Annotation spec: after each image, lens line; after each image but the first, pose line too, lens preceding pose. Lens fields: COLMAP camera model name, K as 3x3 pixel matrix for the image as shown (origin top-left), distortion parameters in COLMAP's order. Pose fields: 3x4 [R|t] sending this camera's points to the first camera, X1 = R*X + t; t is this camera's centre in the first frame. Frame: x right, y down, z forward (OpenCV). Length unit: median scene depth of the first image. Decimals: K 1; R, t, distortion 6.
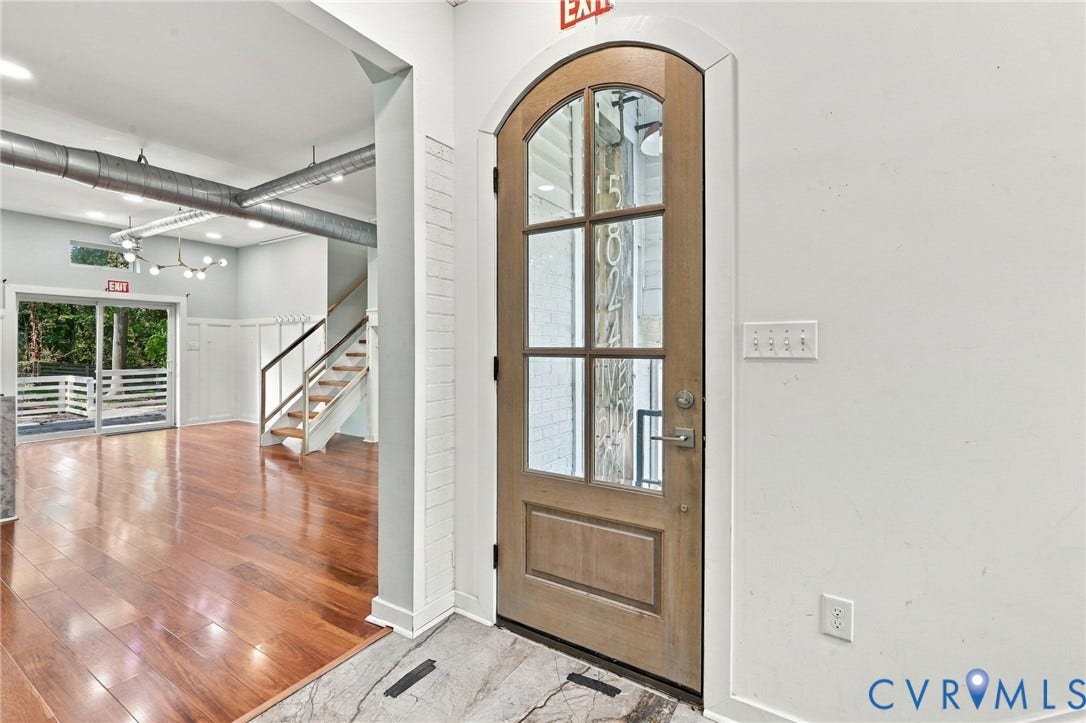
lens RADIAL K [[484.1, 0, 543.1], [0, 484.1, 353.8], [0, 0, 1]] dist [0.017299, 0.001001]
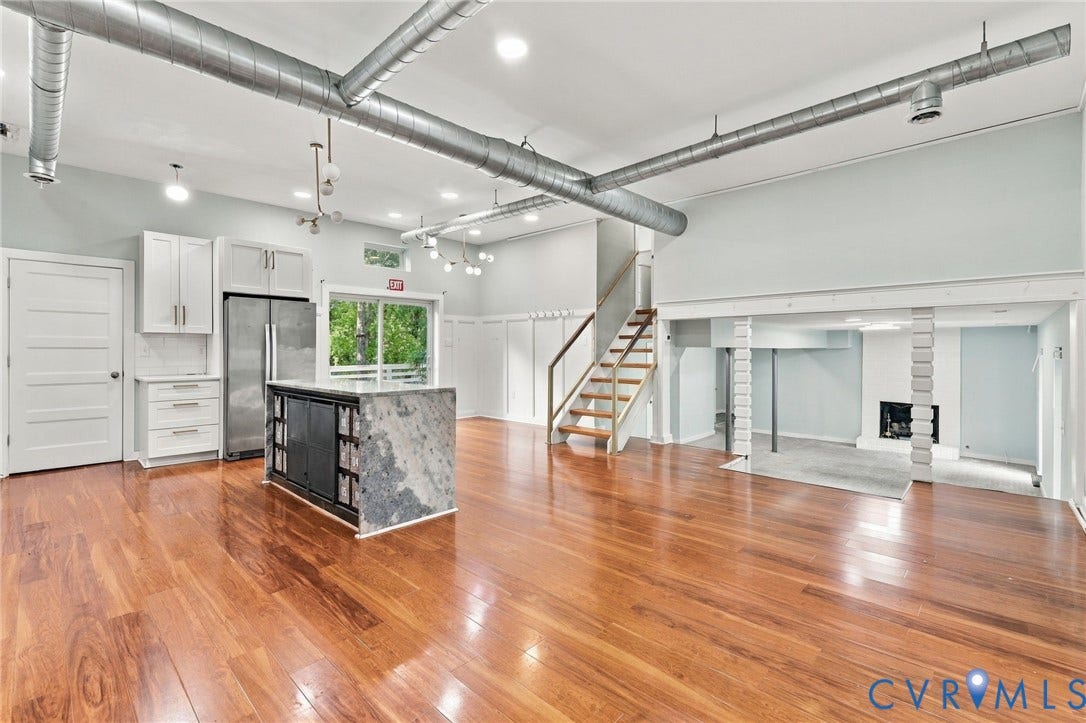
lens RADIAL K [[484.1, 0, 536.2], [0, 484.1, 356.1], [0, 0, 1]] dist [0.017299, 0.001001]
pose [[0.986131, 0.003961, -0.165923, -0.409024], [-0.003506, 0.999989, 0.003038, 0.010249], [0.165933, -0.002414, 0.986134, 0.032547]]
